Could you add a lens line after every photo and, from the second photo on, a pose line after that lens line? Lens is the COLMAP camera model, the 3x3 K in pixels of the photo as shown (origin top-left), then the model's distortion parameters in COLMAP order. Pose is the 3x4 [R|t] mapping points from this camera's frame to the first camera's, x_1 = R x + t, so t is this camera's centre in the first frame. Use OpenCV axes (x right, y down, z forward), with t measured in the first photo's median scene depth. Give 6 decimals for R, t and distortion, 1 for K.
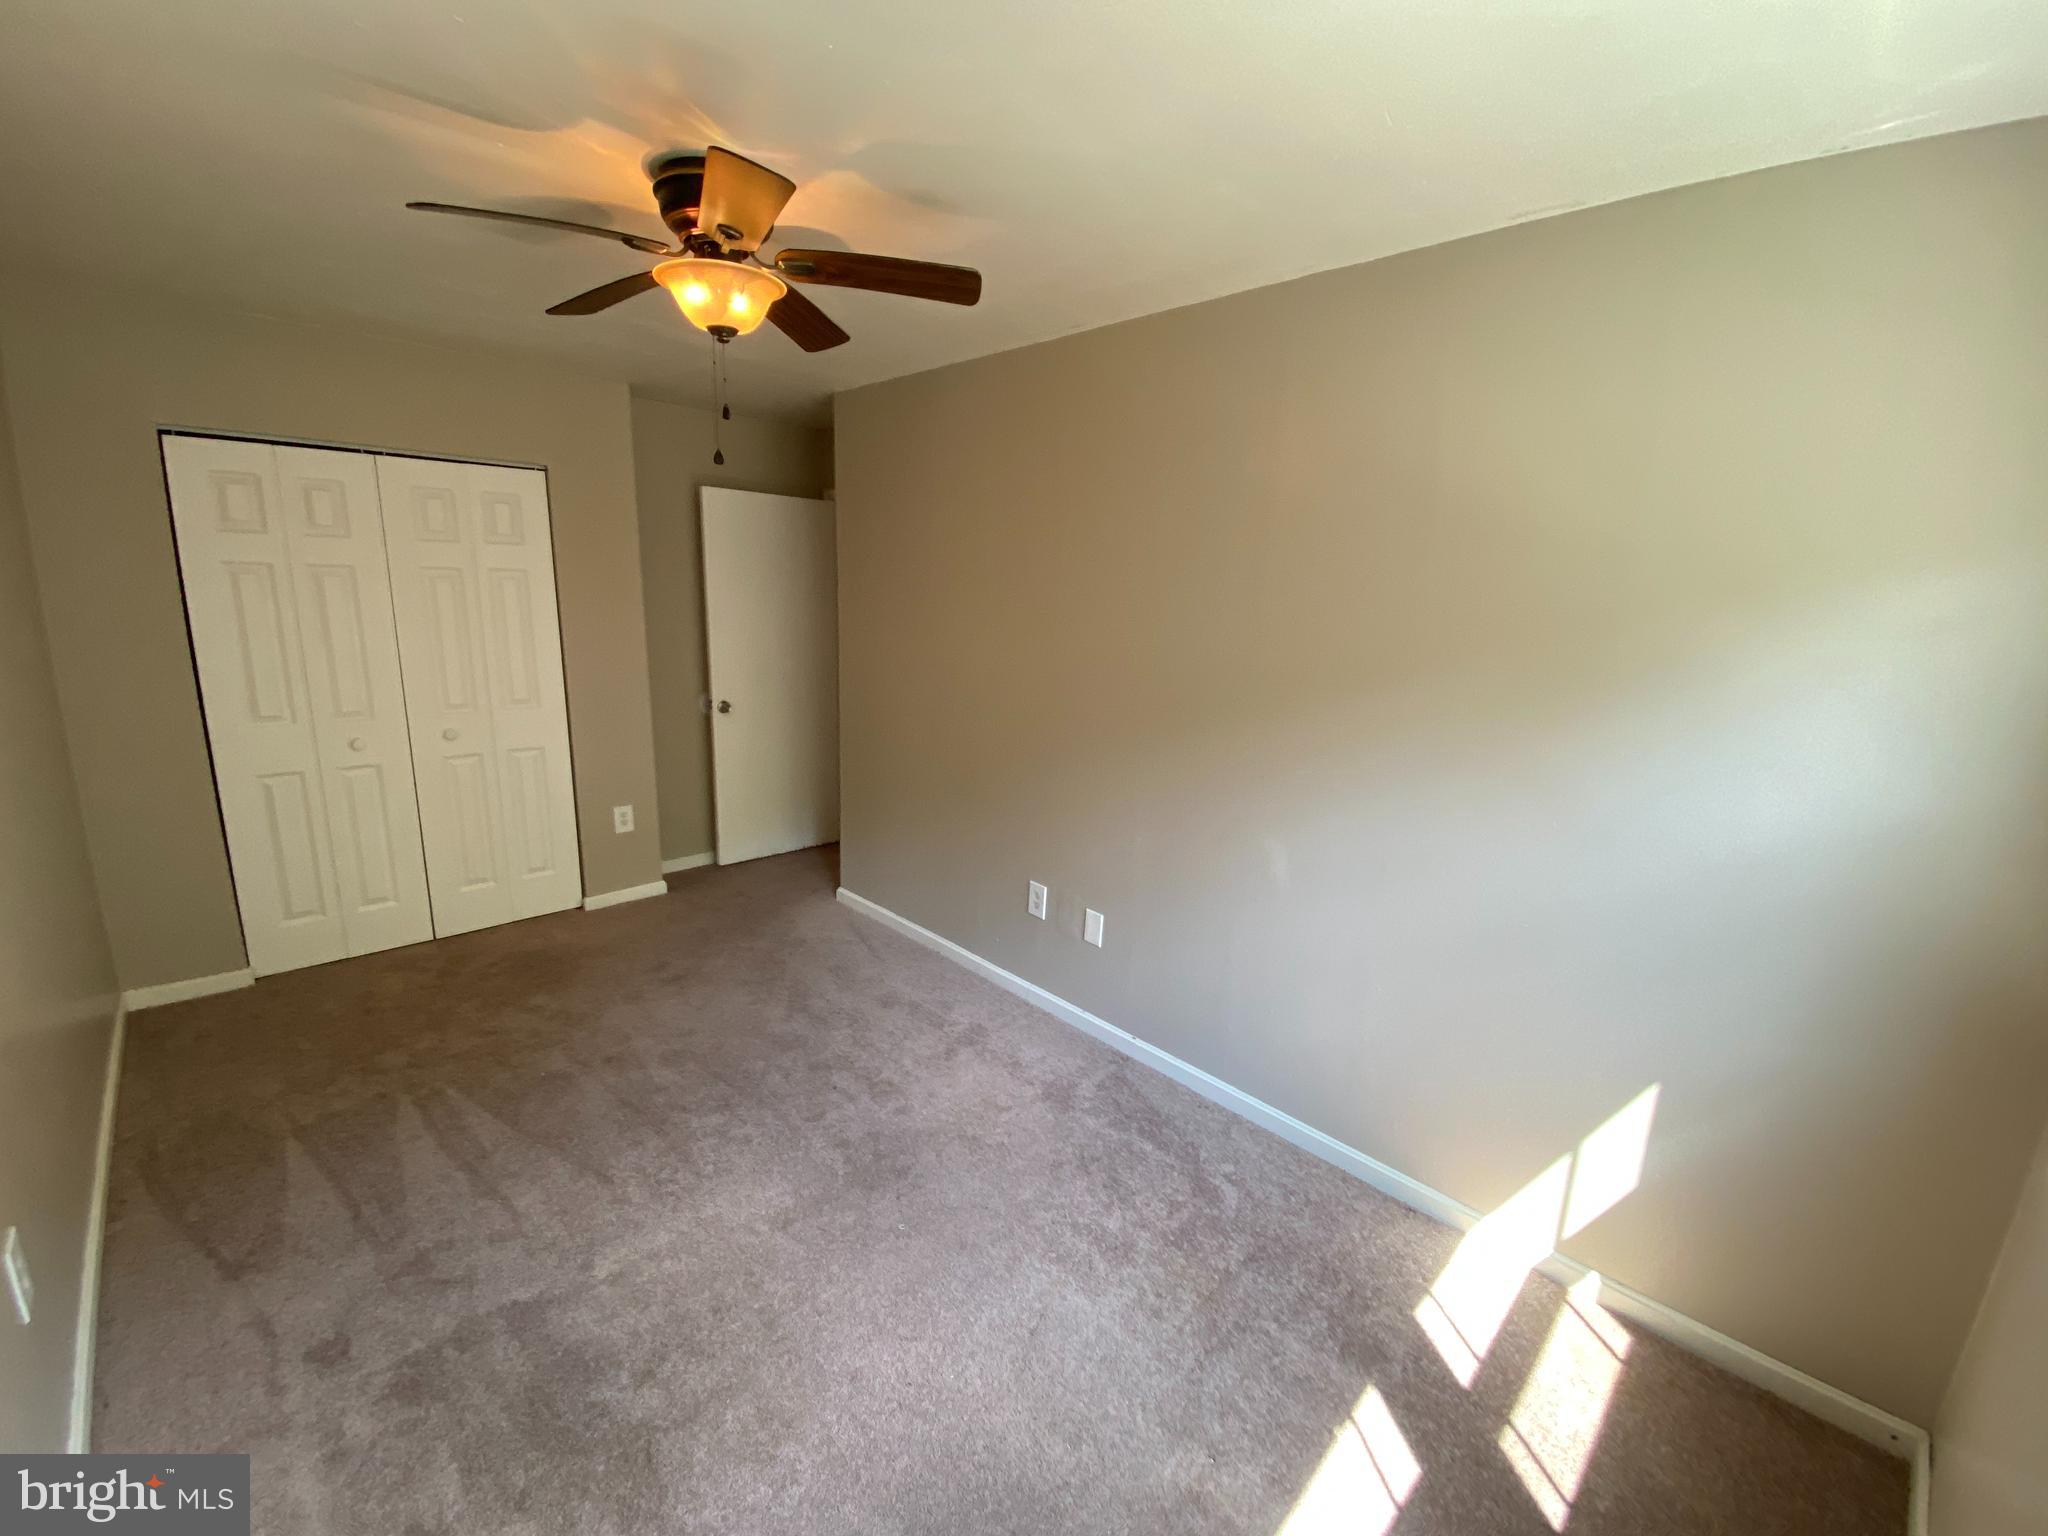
lens RADIAL K [[832.2, 0, 1025.0], [0, 832.2, 769.5], [0, 0, 1]] dist [-0.008415, -0.005531]
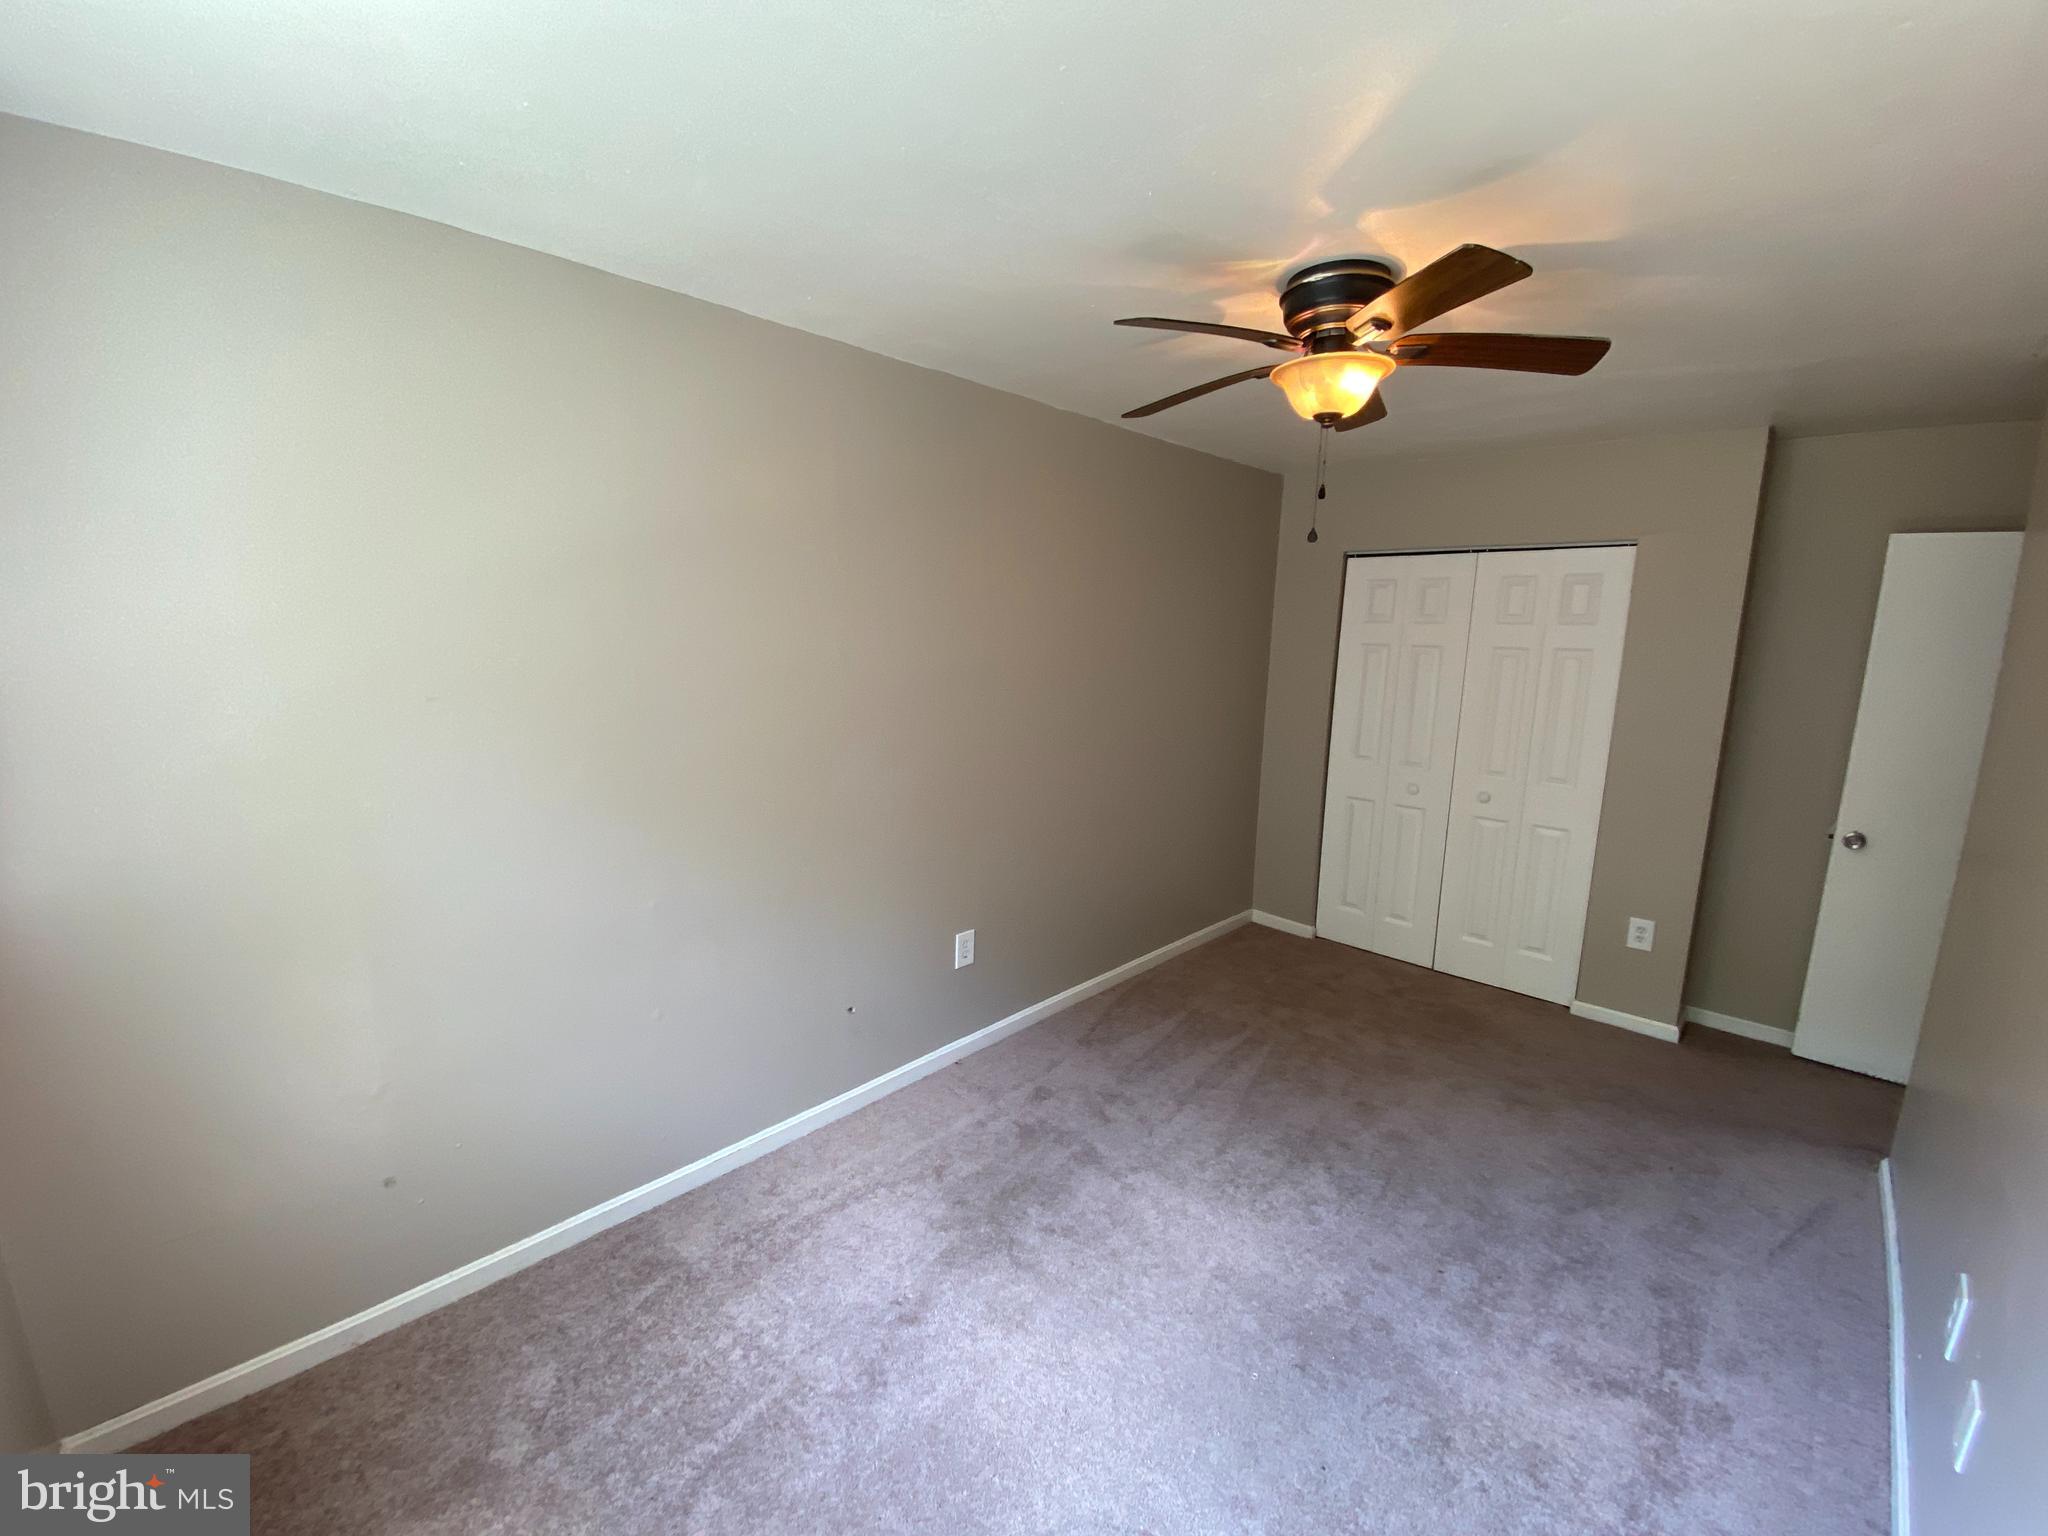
lens RADIAL K [[832.2, 0, 1024.5], [0, 832.2, 767.6], [0, 0, 1]] dist [-0.008415, -0.005531]
pose [[0.021468, 0.129281, -0.991376, 0.420954], [-0.233605, 0.964804, 0.120757, -0.078245], [0.972094, 0.228998, 0.050913, 0.386420]]
